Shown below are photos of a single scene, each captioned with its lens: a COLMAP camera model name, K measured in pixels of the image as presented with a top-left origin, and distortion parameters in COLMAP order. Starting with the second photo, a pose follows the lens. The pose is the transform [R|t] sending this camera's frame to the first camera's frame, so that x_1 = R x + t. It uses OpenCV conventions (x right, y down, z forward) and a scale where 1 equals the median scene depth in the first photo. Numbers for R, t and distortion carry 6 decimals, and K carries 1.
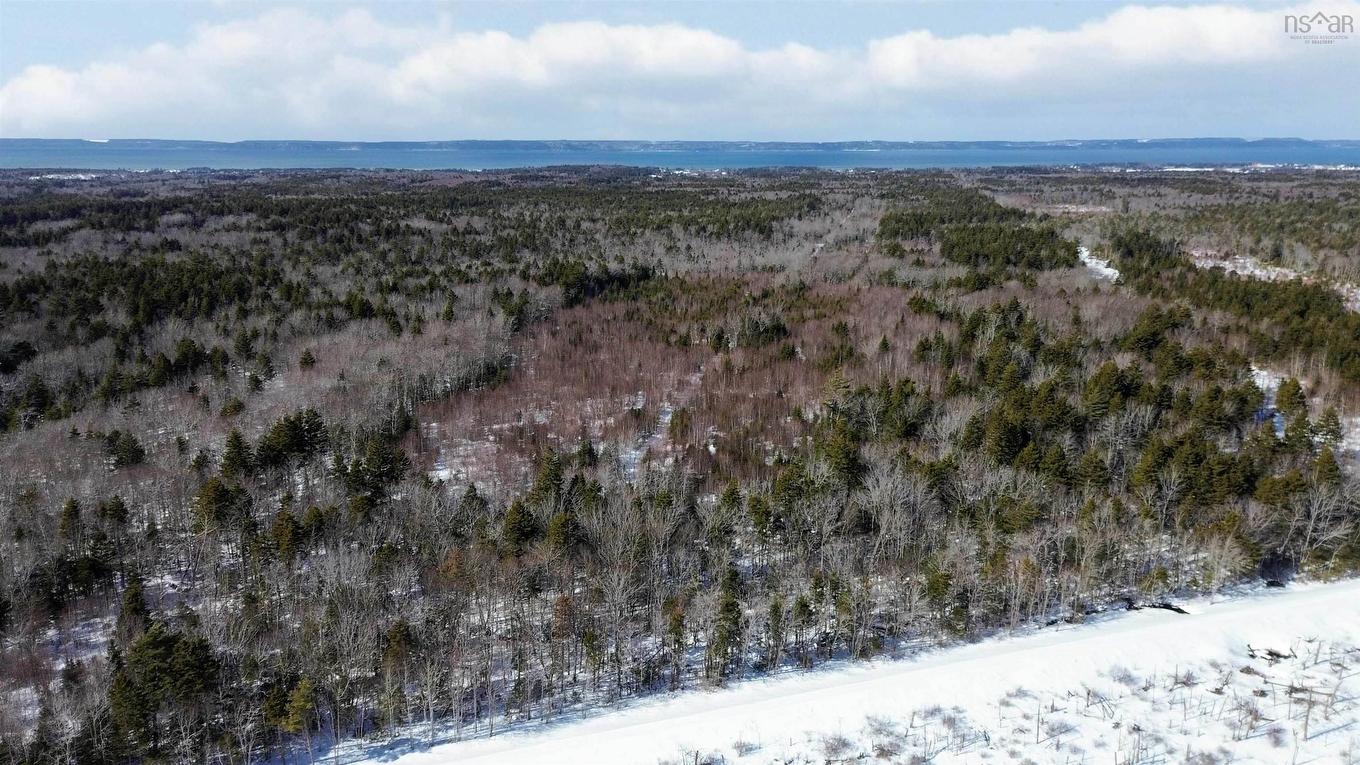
lens RADIAL K [[1037.8, 0, 686.7], [0, 1037.8, 382.7], [0, 0, 1]] dist [0.080509, -0.080257]
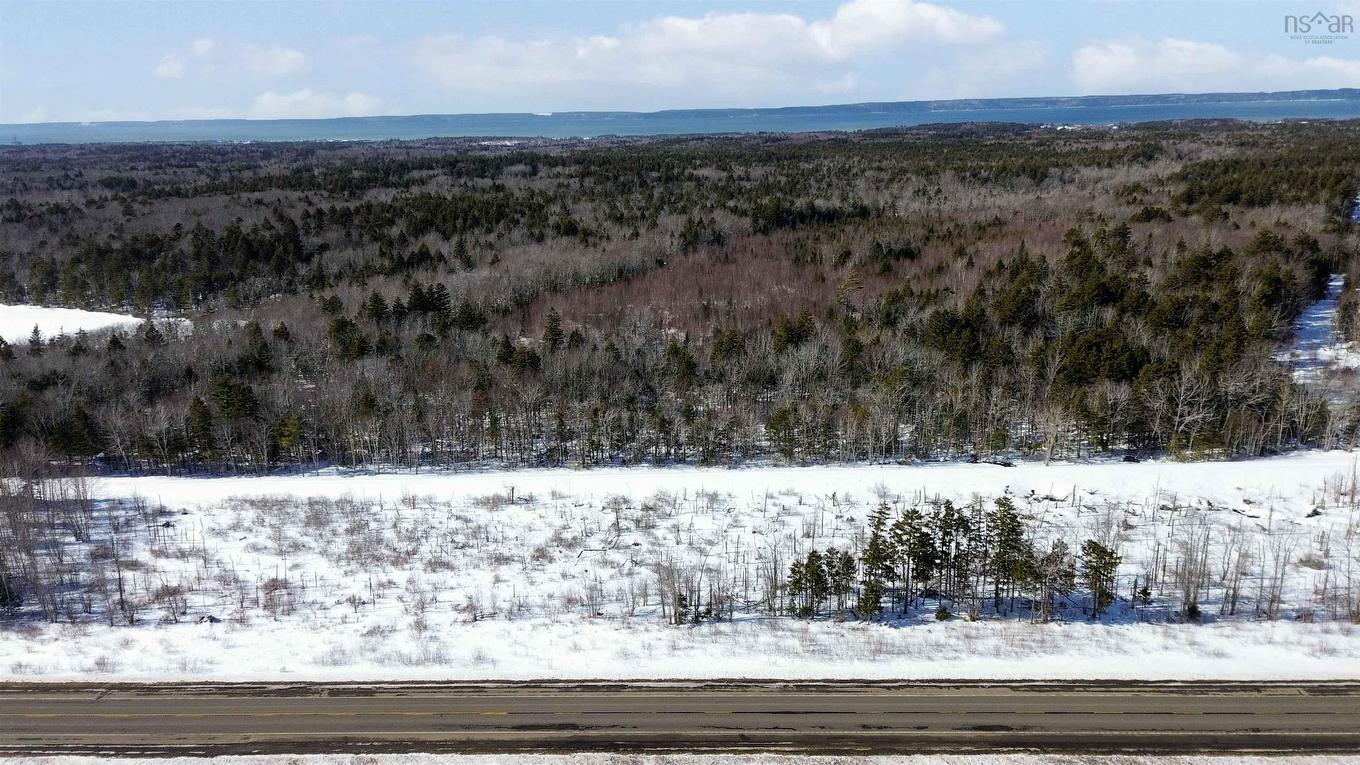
lens RADIAL K [[1037.8, 0, 686.7], [0, 1037.8, 382.7], [0, 0, 1]] dist [0.080509, -0.080257]
pose [[0.932509, 0.069967, -0.354304, 0.201575], [-0.058178, 0.997344, 0.043832, 0.036142], [0.356429, -0.020261, 0.934103, -0.069611]]
